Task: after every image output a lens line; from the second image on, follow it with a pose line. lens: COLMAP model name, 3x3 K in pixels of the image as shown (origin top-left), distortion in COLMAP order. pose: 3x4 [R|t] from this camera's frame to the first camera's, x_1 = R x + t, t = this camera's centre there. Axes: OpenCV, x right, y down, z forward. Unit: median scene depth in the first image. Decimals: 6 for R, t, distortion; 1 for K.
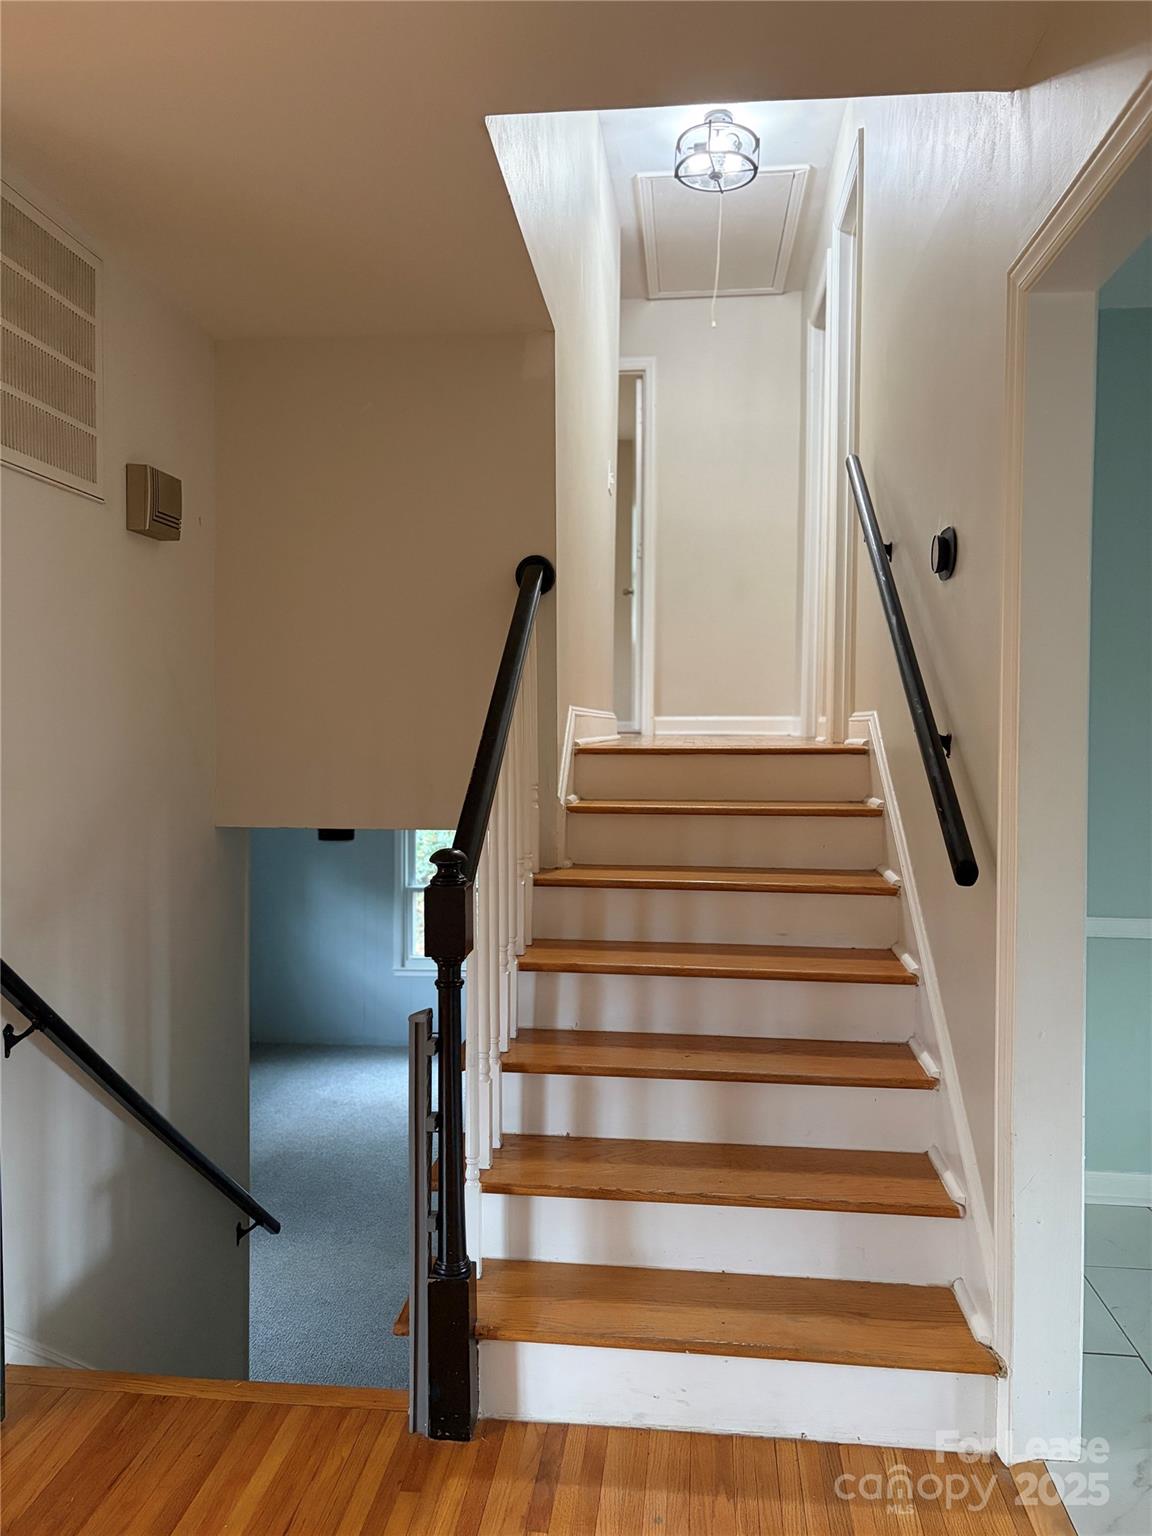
lens RADIAL K [[1166.8, 0, 575.0], [0, 1166.8, 766.5], [0, 0, 1]] dist [0.025470, -0.027680]
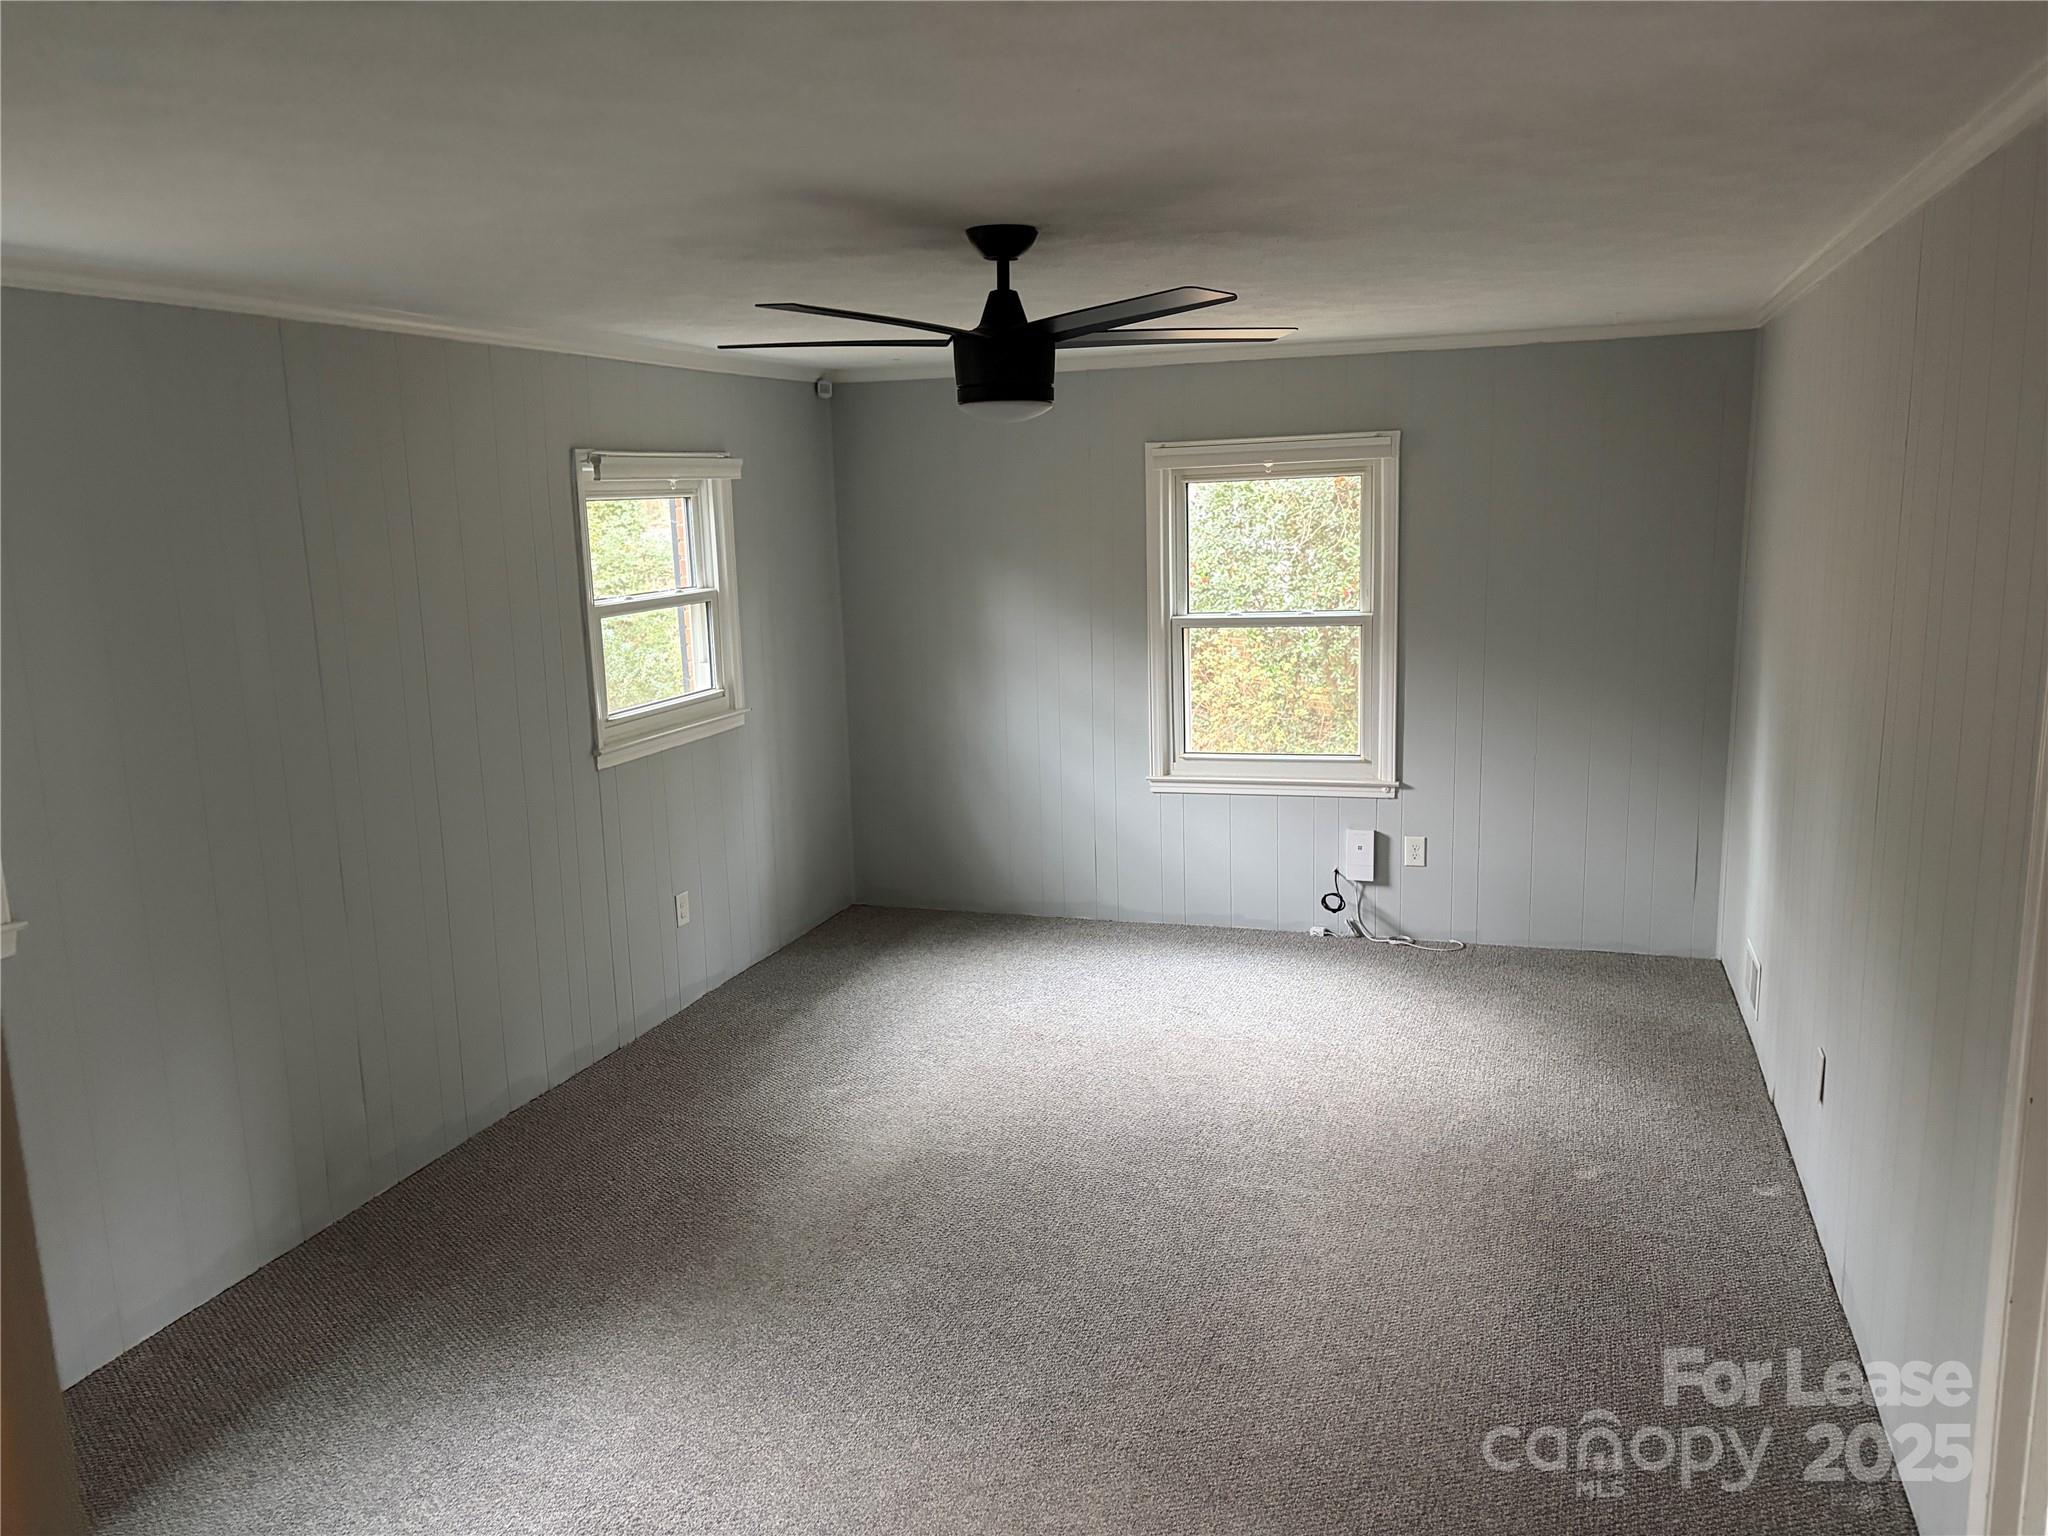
lens RADIAL K [[1555.8, 0, 1025.4], [0, 1555.8, 771.1], [0, 0, 1]] dist [0.025470, -0.027680]
pose [[0.975317, 0.004729, -0.220760, -0.067092], [0.028082, 0.988996, 0.145254, 0.081494], [0.219017, -0.147868, 0.964451, 0.382746]]
